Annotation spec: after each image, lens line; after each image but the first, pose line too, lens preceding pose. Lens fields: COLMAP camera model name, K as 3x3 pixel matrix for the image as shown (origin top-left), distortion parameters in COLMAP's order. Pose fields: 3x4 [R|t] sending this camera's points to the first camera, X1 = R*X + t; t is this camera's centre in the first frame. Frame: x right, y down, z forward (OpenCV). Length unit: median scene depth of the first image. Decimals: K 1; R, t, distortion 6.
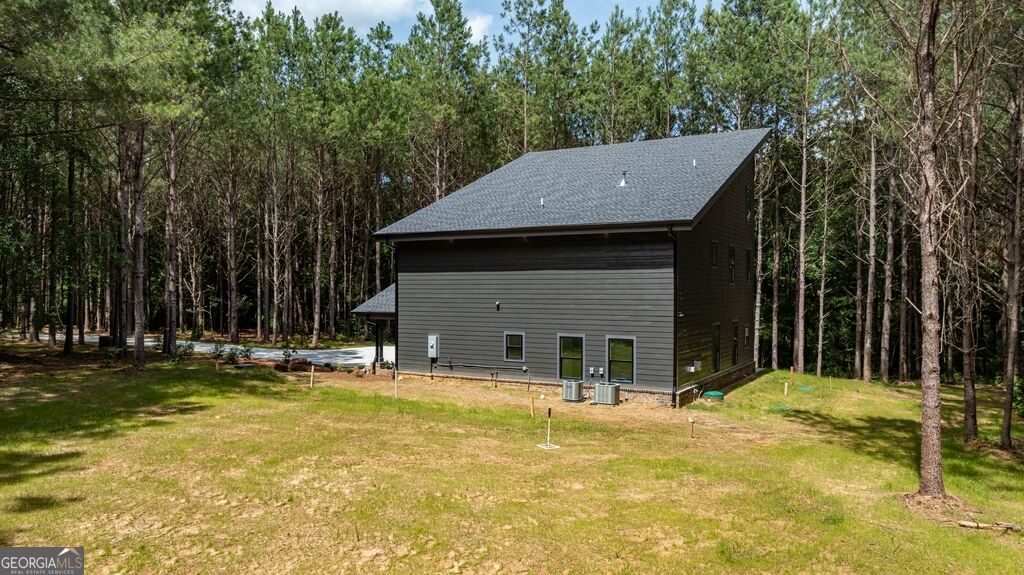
lens RADIAL K [[736.4, 0, 512.0], [0, 736.4, 287.5], [0, 0, 1]] dist [0.002797, -0.000404]
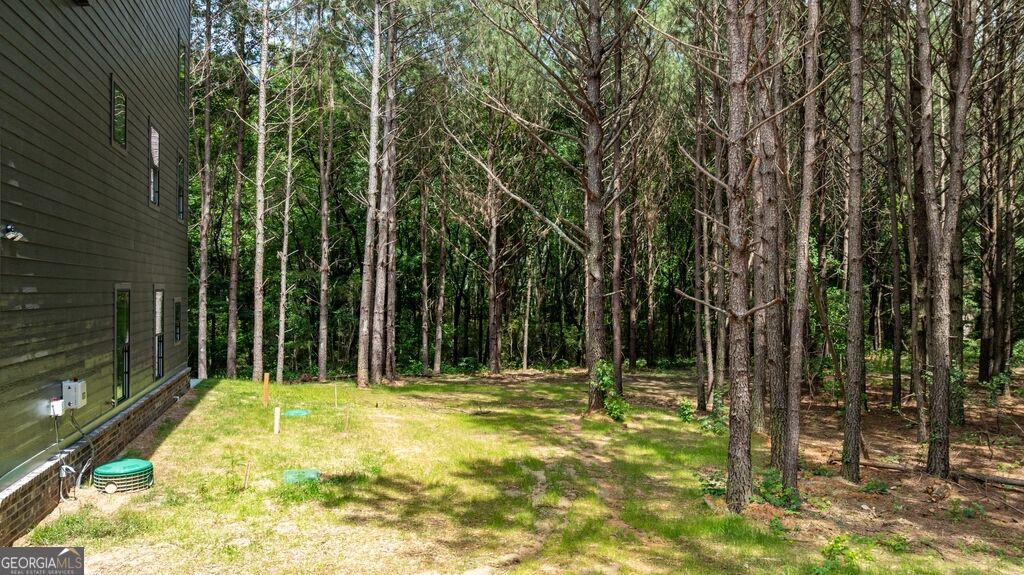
lens RADIAL K [[736.4, 0, 512.0], [0, 736.4, 287.5], [0, 0, 1]] dist [0.002797, -0.000404]
pose [[0.701068, 0.003164, 0.713088, 0.143785], [-0.002859, 0.999995, -0.001626, 0.053807], [-0.713089, -0.000899, 0.701073, 0.589581]]
